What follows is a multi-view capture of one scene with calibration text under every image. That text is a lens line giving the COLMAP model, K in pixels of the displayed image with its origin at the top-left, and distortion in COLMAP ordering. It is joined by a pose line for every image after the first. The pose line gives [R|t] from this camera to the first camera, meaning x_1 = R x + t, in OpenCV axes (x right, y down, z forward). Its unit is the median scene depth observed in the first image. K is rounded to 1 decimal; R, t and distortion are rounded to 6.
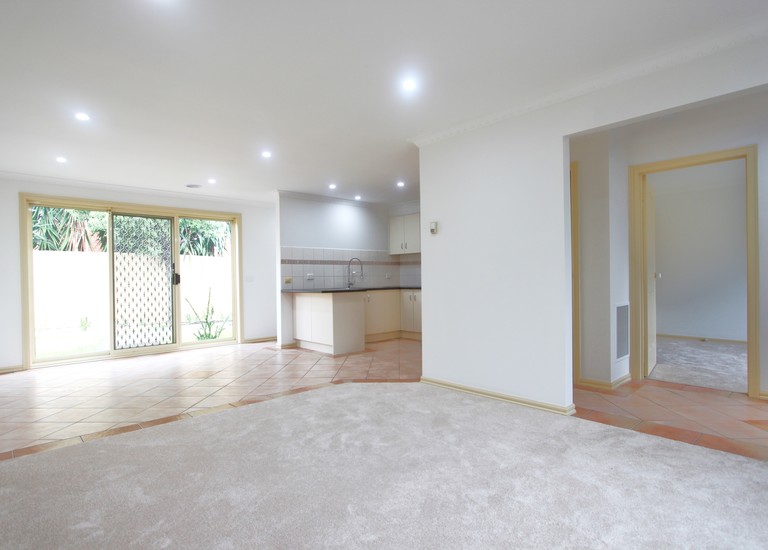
lens RADIAL K [[417.6, 0, 384.0], [0, 417.6, 275.0], [0, 0, 1]] dist [-0.000220, -0.000011]
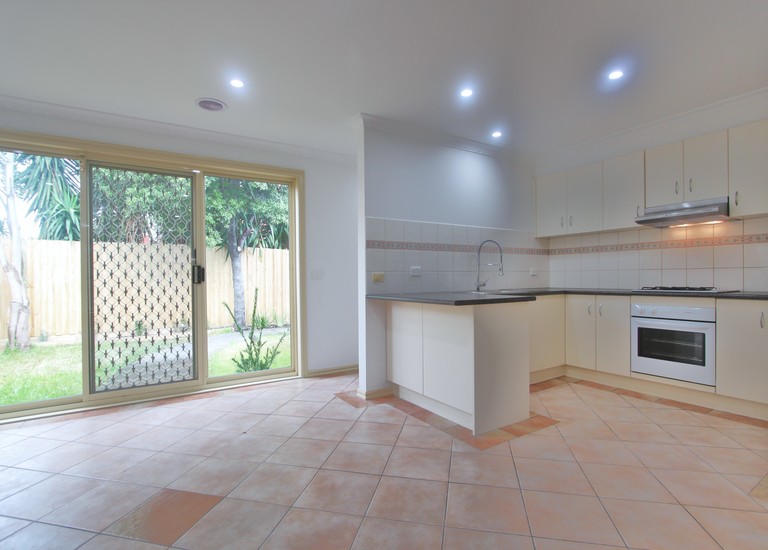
lens RADIAL K [[379.3, 0, 383.7], [0, 379.3, 280.4], [0, 0, 1]] dist [-0.013766, 0.000446]
pose [[0.983698, 0.007922, -0.179657, -0.128704], [-0.004493, 0.999800, 0.019486, 0.006298], [0.179775, -0.018361, 0.983536, 0.491251]]
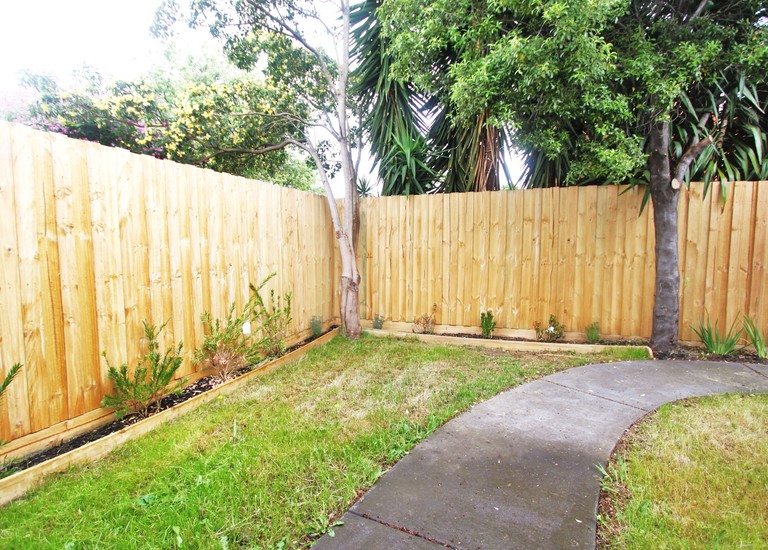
lens RADIAL K [[386.7, 0, 384.0], [0, 386.7, 275.0], [0, 0, 1]] dist [-0.000637, 0.000185]
pose [[0.455985, 0.078629, -0.886507, -0.500934], [0.006697, 0.995758, 0.091763, 0.009838], [0.889962, -0.047780, 0.453524, 0.977298]]
